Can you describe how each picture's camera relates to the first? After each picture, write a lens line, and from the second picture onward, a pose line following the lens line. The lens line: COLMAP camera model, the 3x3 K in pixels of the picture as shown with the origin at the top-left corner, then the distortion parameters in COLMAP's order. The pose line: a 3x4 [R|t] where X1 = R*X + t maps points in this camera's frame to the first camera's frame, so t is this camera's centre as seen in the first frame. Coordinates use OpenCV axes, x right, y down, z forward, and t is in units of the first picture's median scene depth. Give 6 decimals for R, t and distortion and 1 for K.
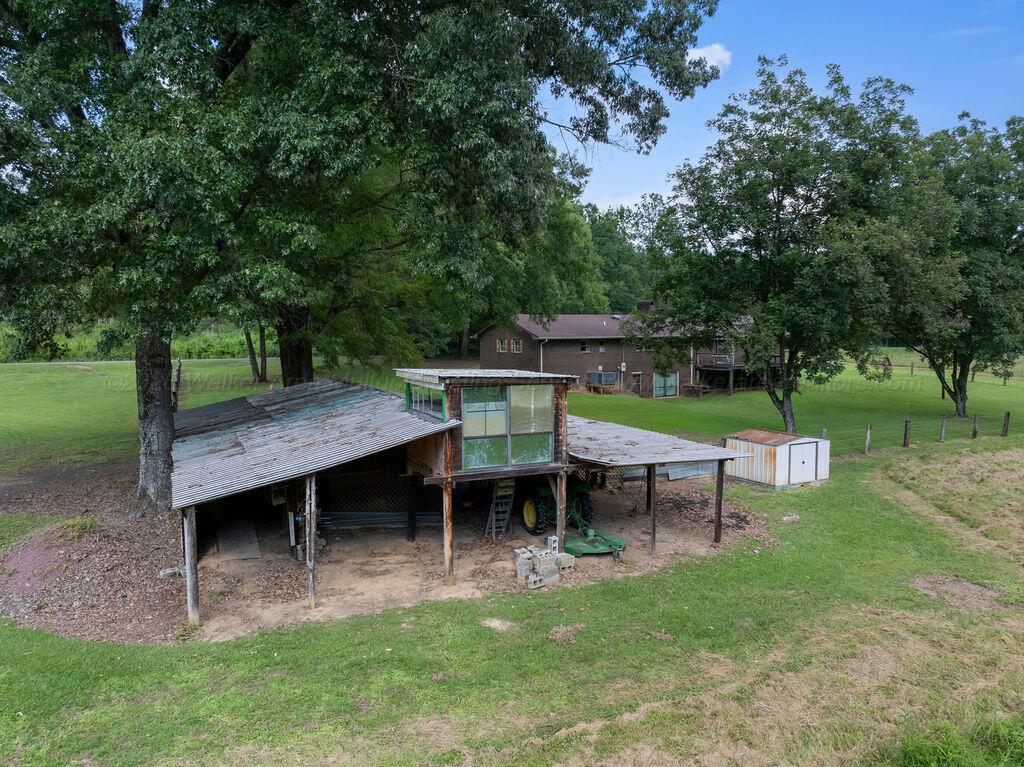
lens RADIAL K [[724.0, 0, 512.0], [0, 724.0, 383.5], [0, 0, 1]] dist [-0.027076, -0.003617]
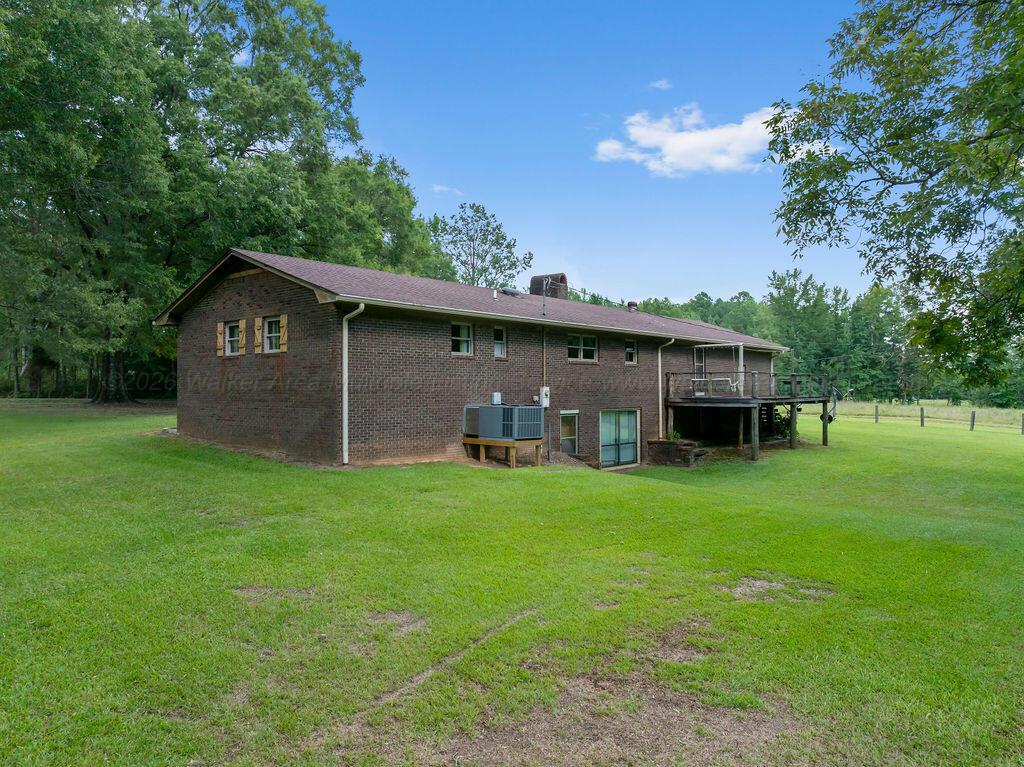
lens RADIAL K [[724.0, 0, 512.0], [0, 724.0, 383.5], [0, 0, 1]] dist [-0.027076, -0.003617]
pose [[0.957397, 0.006927, 0.288691, 0.016114], [0.017960, 0.996348, -0.083469, 0.003409], [-0.288216, 0.085098, 0.953777, 0.576488]]
